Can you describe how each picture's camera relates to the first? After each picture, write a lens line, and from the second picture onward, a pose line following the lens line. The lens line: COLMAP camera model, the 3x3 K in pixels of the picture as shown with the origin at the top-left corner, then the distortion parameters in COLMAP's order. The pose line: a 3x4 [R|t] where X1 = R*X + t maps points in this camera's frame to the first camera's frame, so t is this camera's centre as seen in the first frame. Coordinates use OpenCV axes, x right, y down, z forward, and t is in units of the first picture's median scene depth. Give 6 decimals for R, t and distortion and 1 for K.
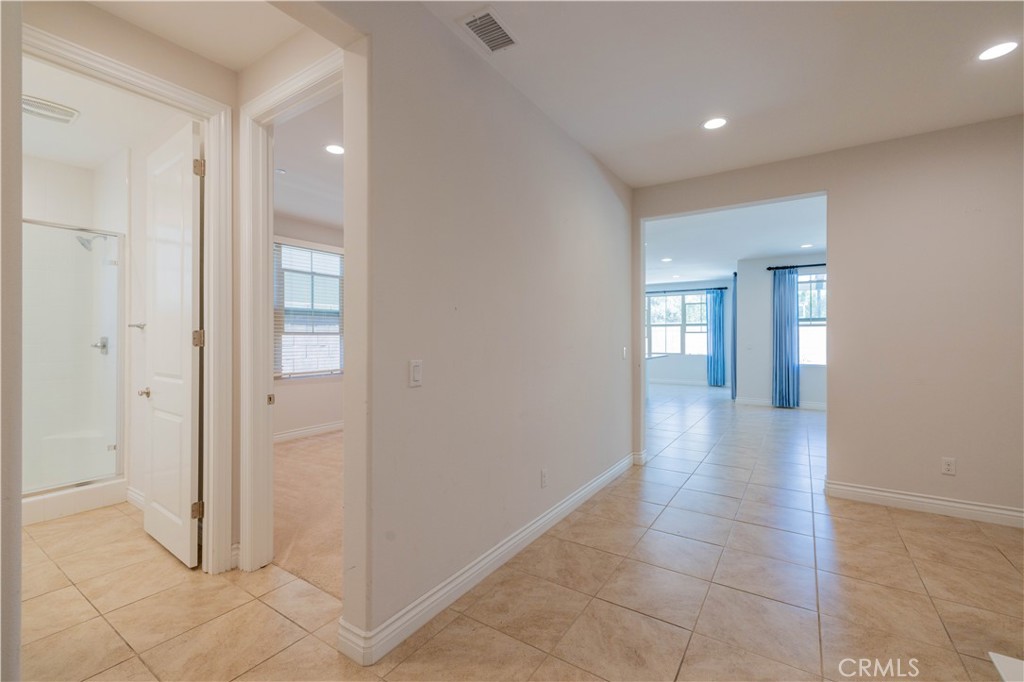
lens RADIAL K [[433.0, 0, 510.4], [0, 433.0, 340.1], [0, 0, 1]] dist [-0.001673, 0.001125]
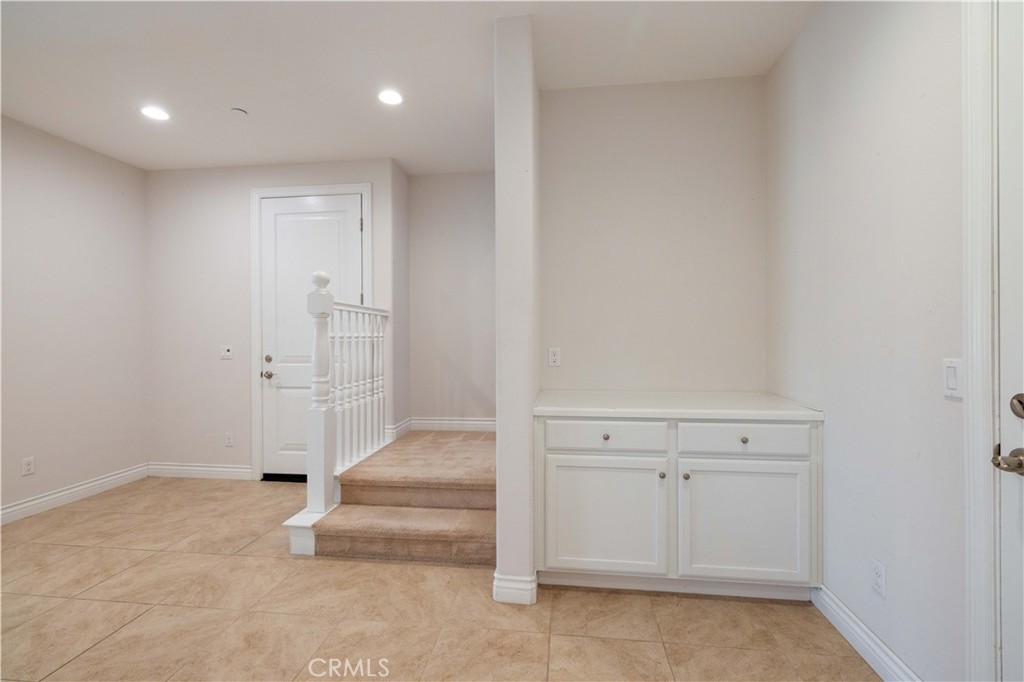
lens RADIAL K [[433.0, 0, 514.5], [0, 433.0, 336.9], [0, 0, 1]] dist [-0.001673, 0.001125]
pose [[-0.449451, 0.001894, 0.893303, -0.142368], [0.010180, 0.999944, 0.003002, 0.002137], [-0.893247, 0.010443, -0.449445, 0.174417]]
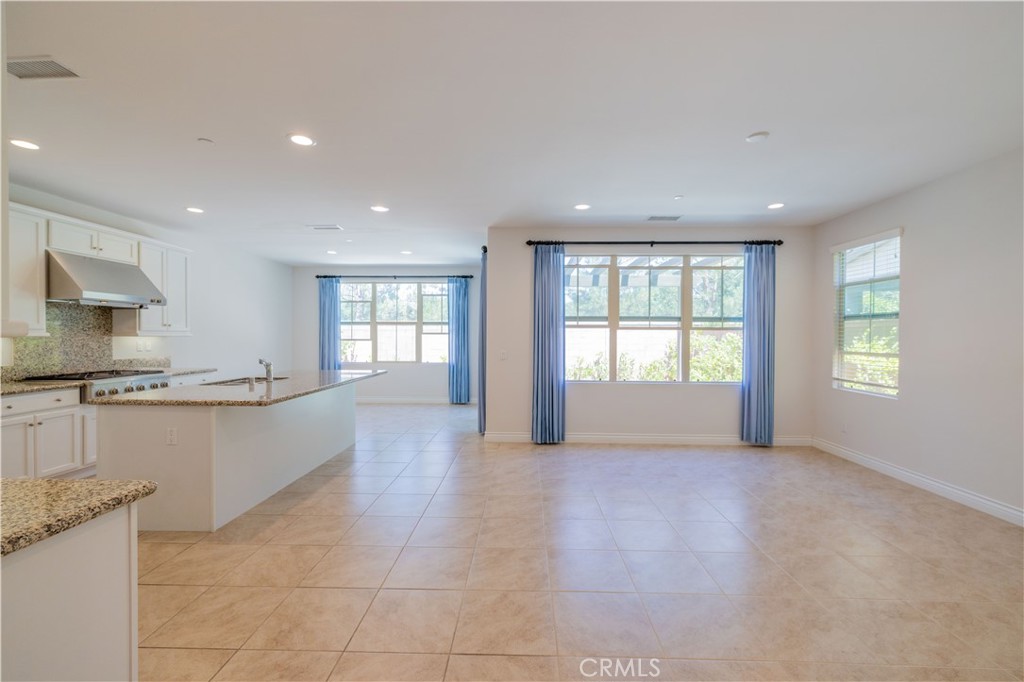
lens RADIAL K [[433.0, 0, 511.5], [0, 433.0, 339.2], [0, 0, 1]] dist [-0.001673, 0.001125]
pose [[0.847679, 0.001369, 0.530508, 0.217000], [-0.002332, 0.999997, 0.001146, -0.013401], [-0.530504, -0.002209, 0.847679, 0.446823]]
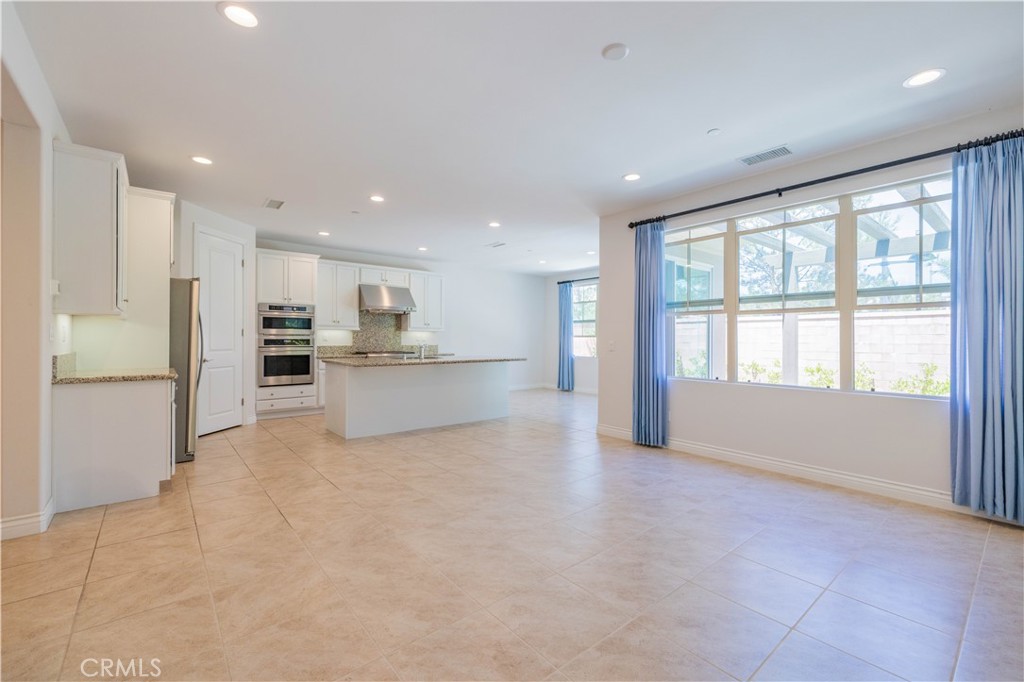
lens RADIAL K [[433.0, 0, 509.7], [0, 433.0, 337.3], [0, 0, 1]] dist [-0.001673, 0.001125]
pose [[0.956594, 0.005179, -0.291379, 0.632096], [-0.008364, 0.999918, -0.009688, 0.007684], [0.291305, 0.011704, 0.956559, 0.350861]]
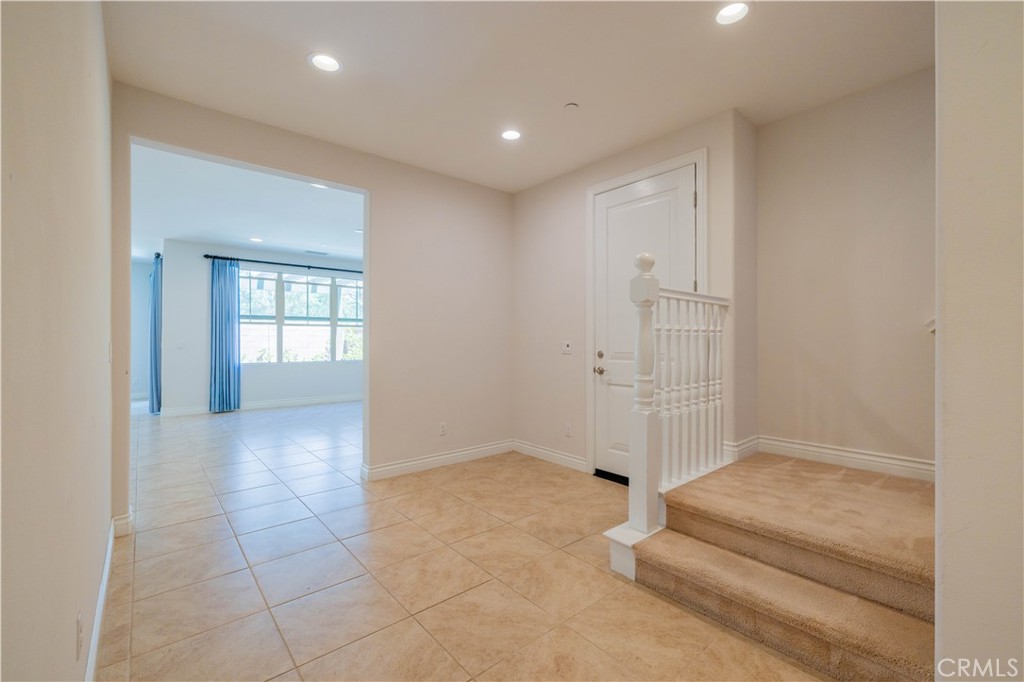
lens RADIAL K [[433.0, 0, 519.9], [0, 433.0, 339.5], [0, 0, 1]] dist [-0.001673, 0.001125]
pose [[0.266631, 0.001254, 0.963798, -0.079267], [0.004832, 0.999985, -0.002638, 0.008841], [-0.963787, 0.005361, 0.266621, 0.161317]]
